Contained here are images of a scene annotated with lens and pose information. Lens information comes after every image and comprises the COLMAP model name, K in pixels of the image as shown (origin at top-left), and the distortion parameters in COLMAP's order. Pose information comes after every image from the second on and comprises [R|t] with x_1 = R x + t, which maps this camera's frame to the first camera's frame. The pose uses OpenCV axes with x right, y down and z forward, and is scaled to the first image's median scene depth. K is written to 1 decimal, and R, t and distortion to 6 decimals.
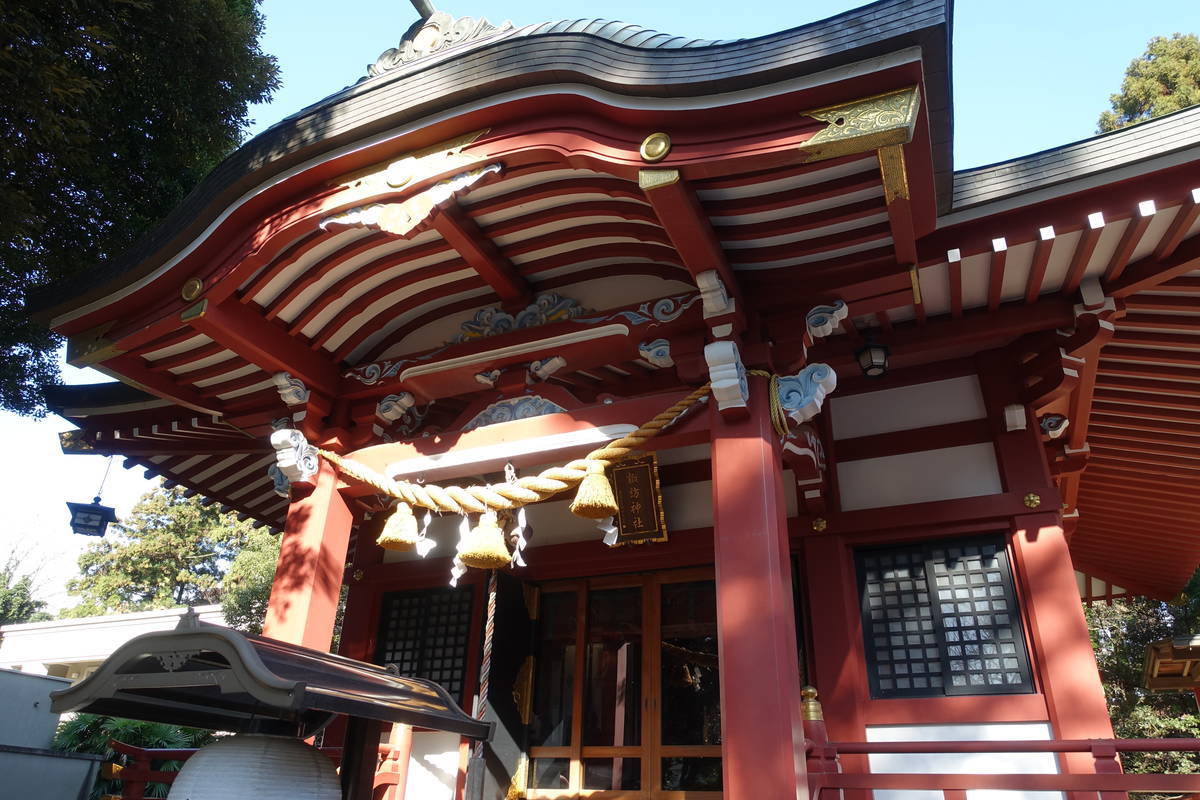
lens RADIAL K [[822.2, 0, 600.0], [0, 822.2, 400.0], [0, 0, 1]] dist [-0.010445, -0.001906]
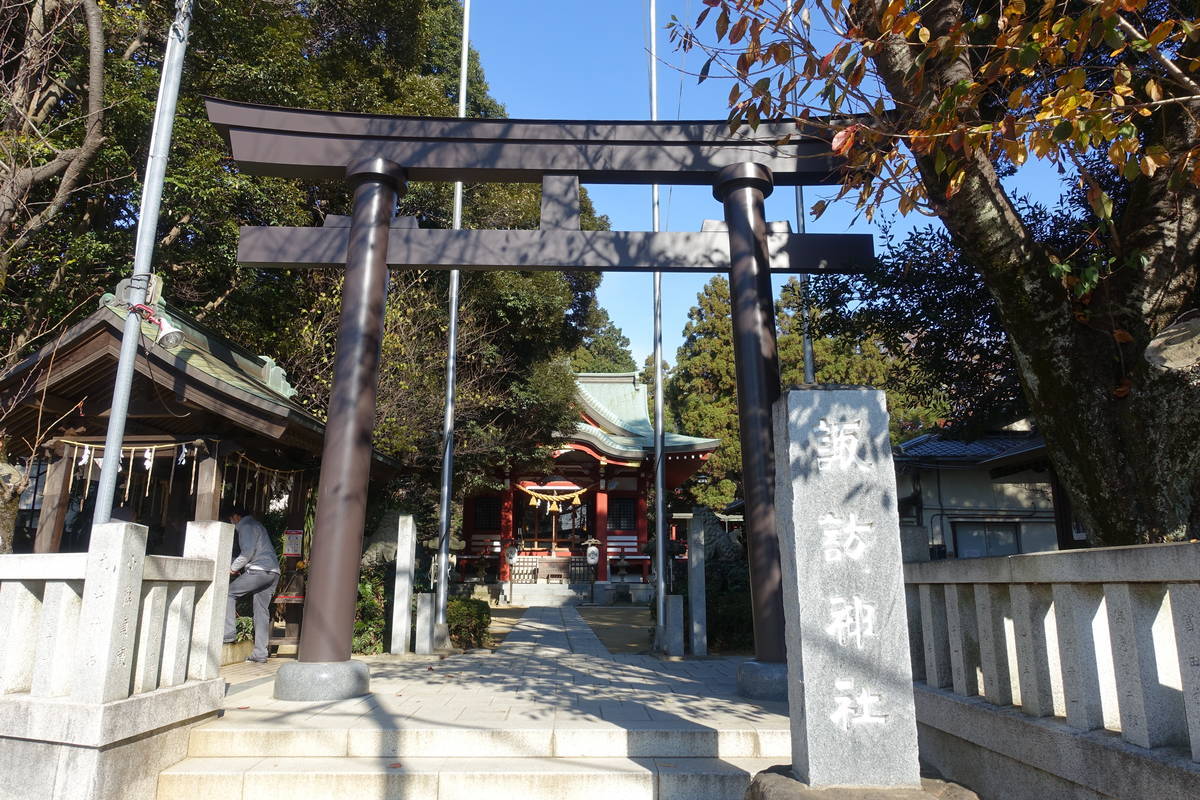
lens RADIAL K [[822.2, 0, 600.0], [0, 822.2, 400.0], [0, 0, 1]] dist [-0.010445, -0.001906]
pose [[0.889377, 0.069382, 0.451879, -2.100388], [-0.191107, 0.954338, 0.229603, -1.600082], [-0.415314, -0.290561, 0.862026, -3.185149]]
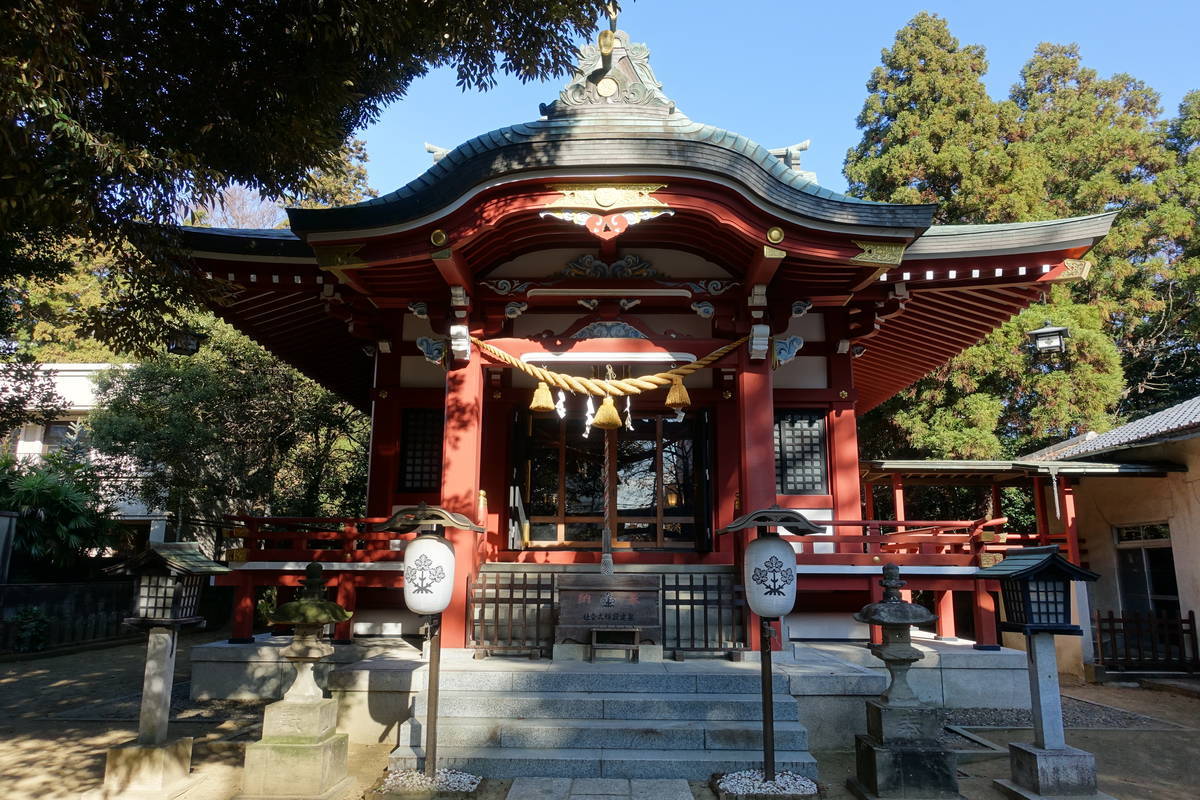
lens RADIAL K [[822.2, 0, 600.0], [0, 822.2, 400.0], [0, 0, 1]] dist [-0.010445, -0.001906]
pose [[0.919876, 0.054696, 0.388376, -0.734668], [-0.164229, 0.952953, 0.254775, -0.262187], [-0.356169, -0.298144, 0.885581, -0.460983]]
